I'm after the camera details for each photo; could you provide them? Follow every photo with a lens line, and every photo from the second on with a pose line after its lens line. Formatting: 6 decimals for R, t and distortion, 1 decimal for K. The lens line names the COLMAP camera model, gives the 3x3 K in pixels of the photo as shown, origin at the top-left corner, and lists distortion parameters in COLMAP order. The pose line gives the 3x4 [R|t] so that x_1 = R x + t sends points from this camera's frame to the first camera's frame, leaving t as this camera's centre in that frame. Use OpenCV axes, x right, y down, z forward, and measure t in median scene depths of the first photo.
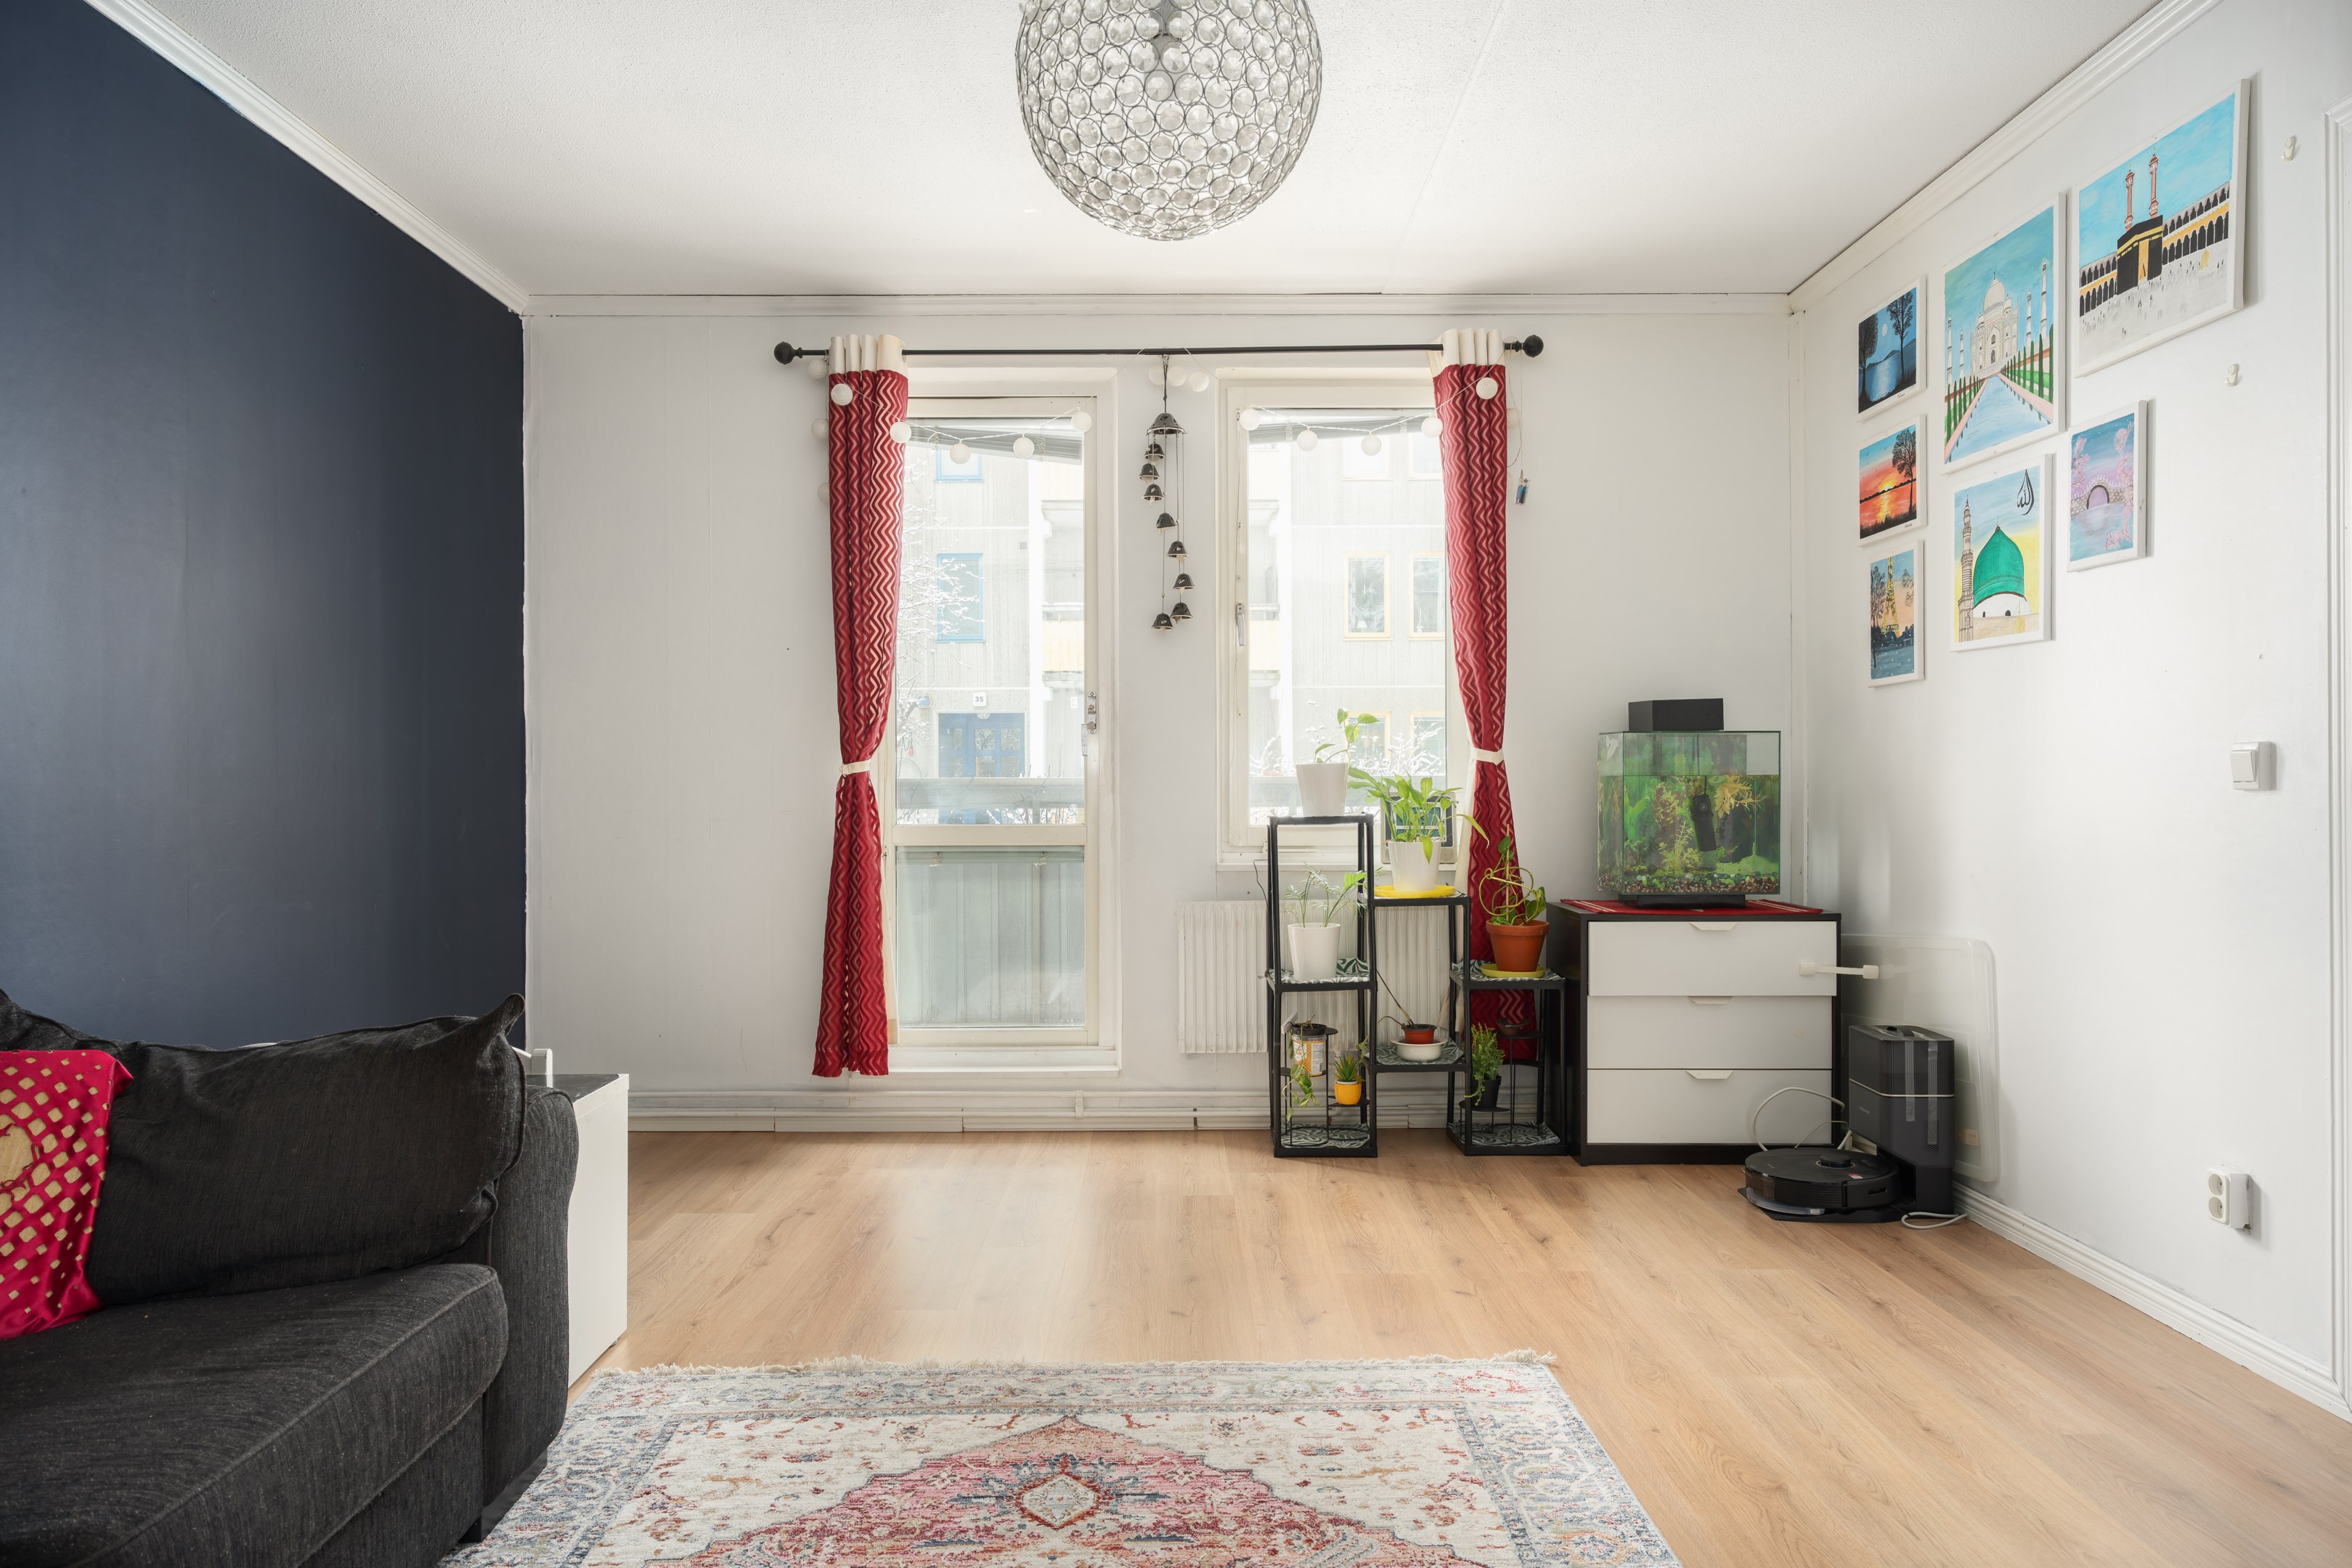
lens RADIAL K [[1531.8, 0, 1167.4], [0, 1531.8, 790.1], [0, 0, 1]] dist [0.002060, -0.002949]
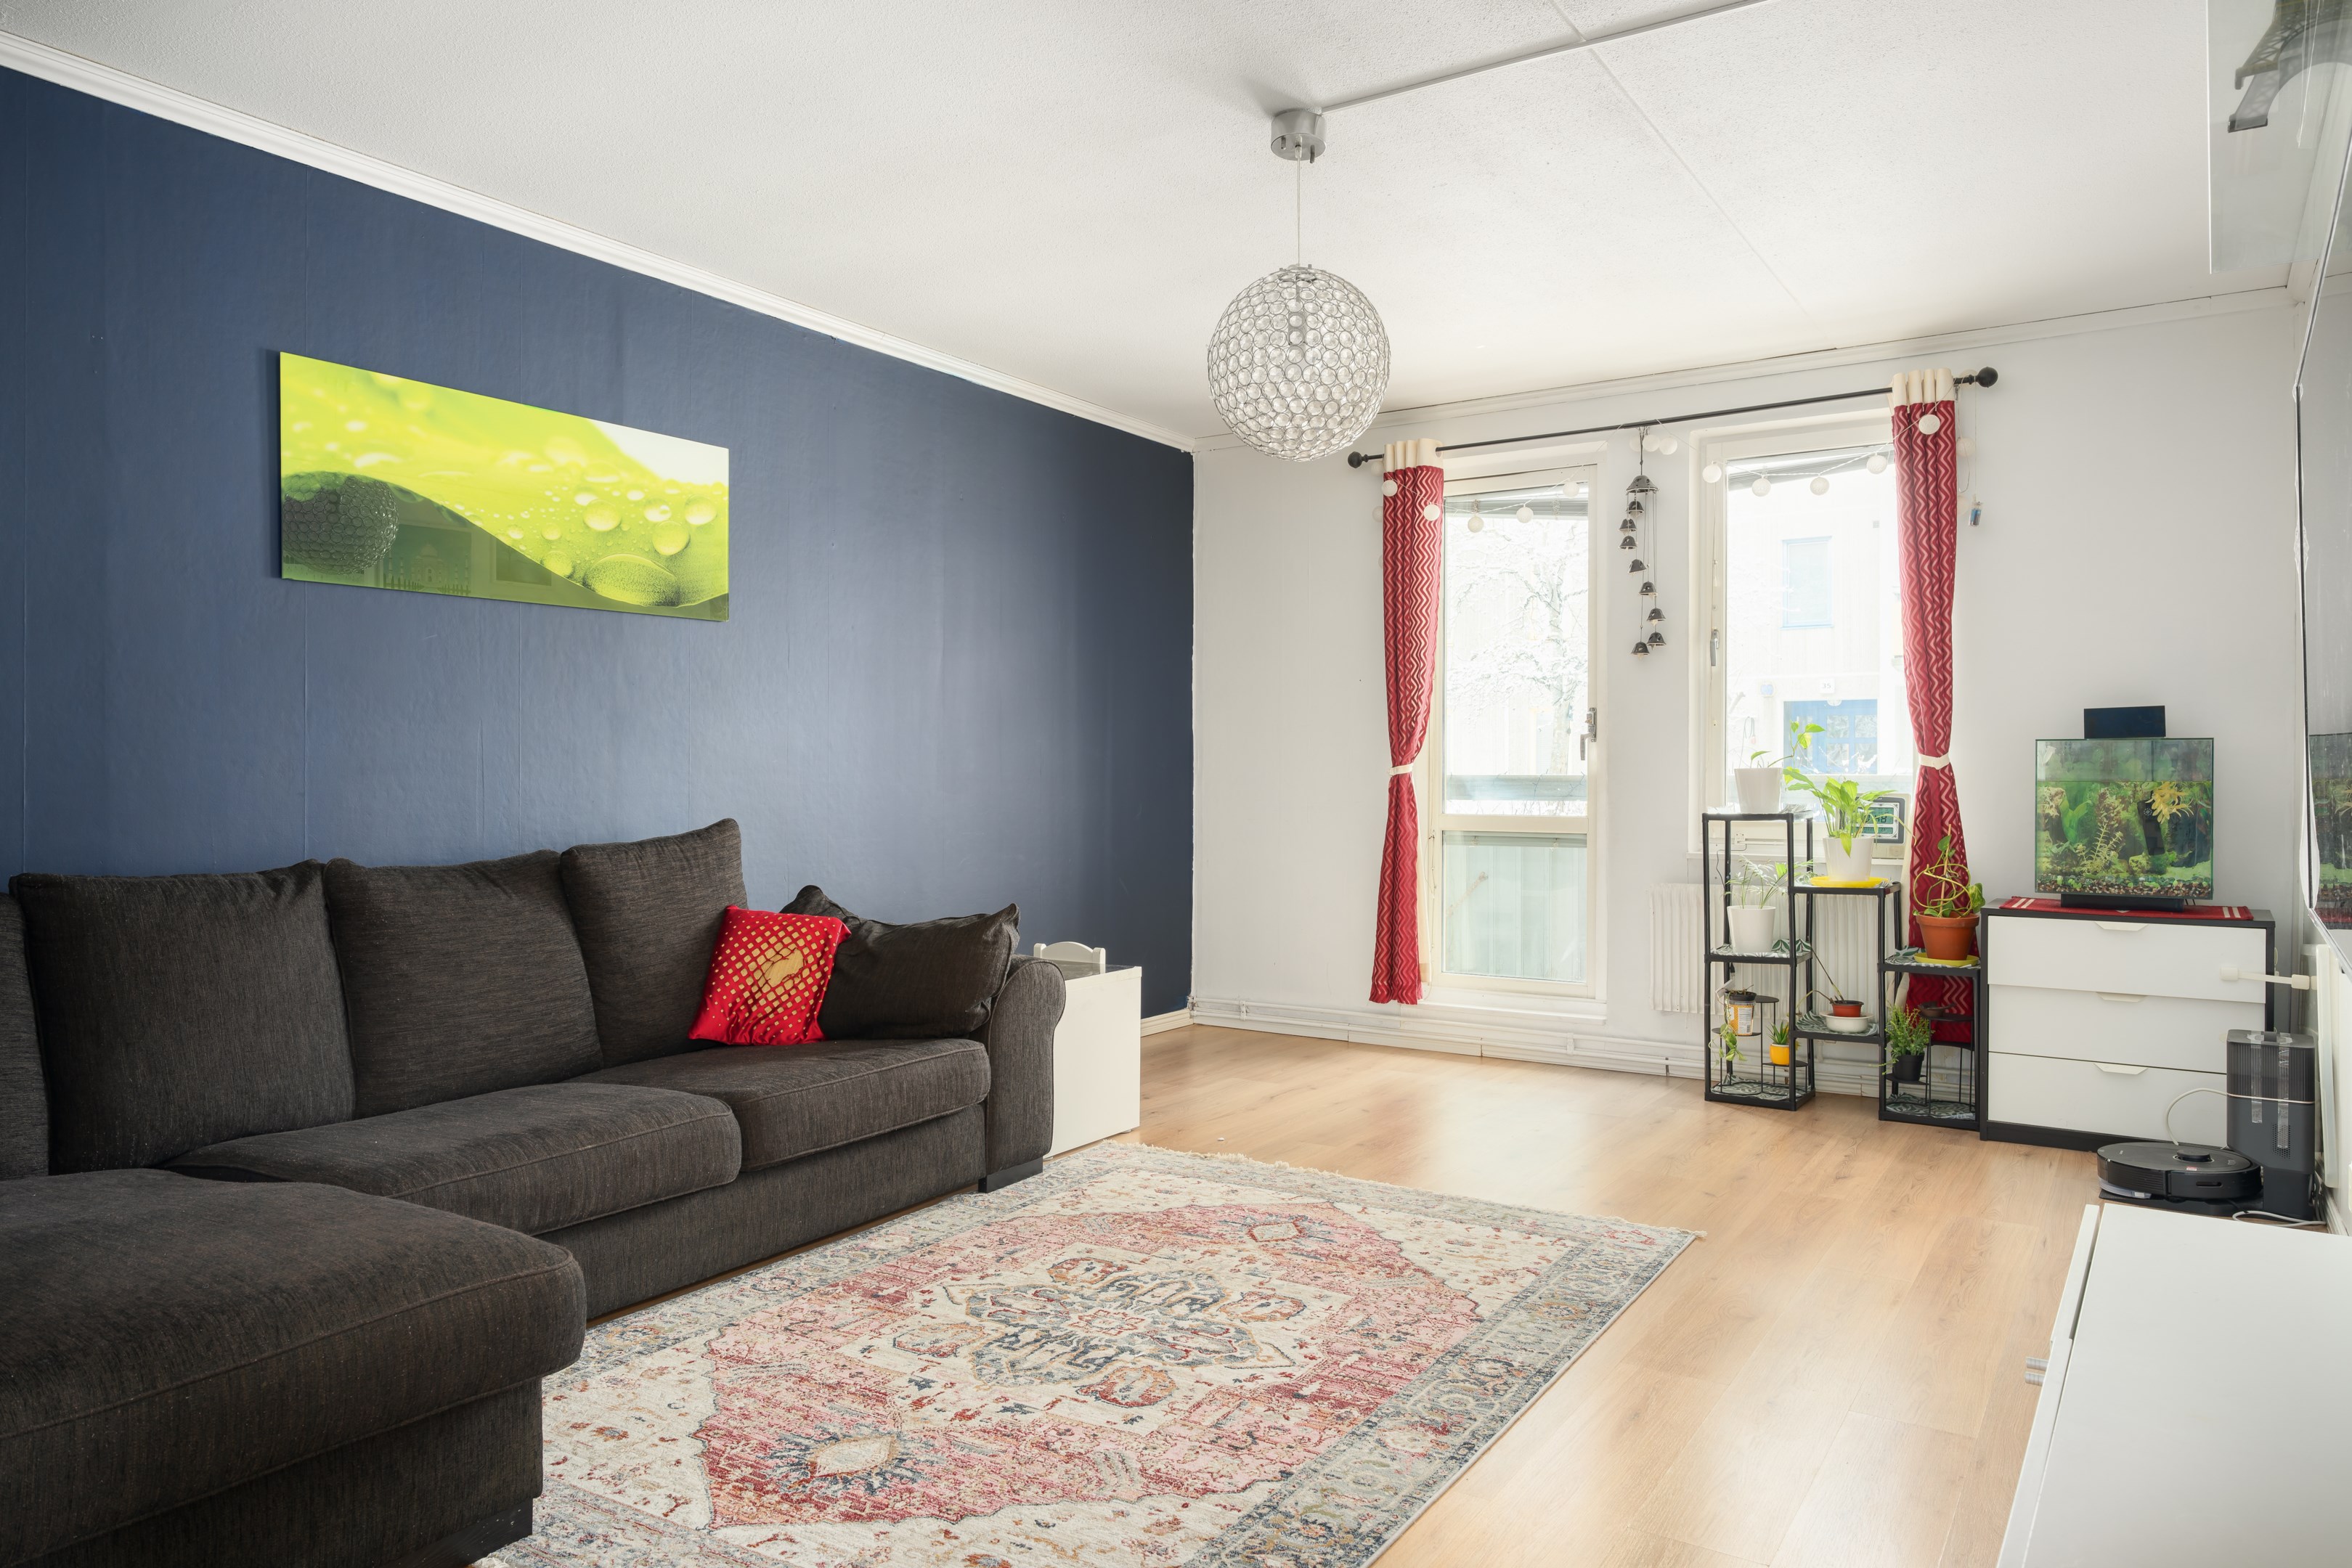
lens RADIAL K [[1531.8, 0, 1183.0], [0, 1531.8, 774.6], [0, 0, 1]] dist [0.002060, -0.002949]
pose [[0.837078, 0.005366, -0.547058, 0.368096], [-0.005359, 0.999984, 0.001609, -0.011940], [0.547058, 0.001584, 0.837093, -0.207695]]
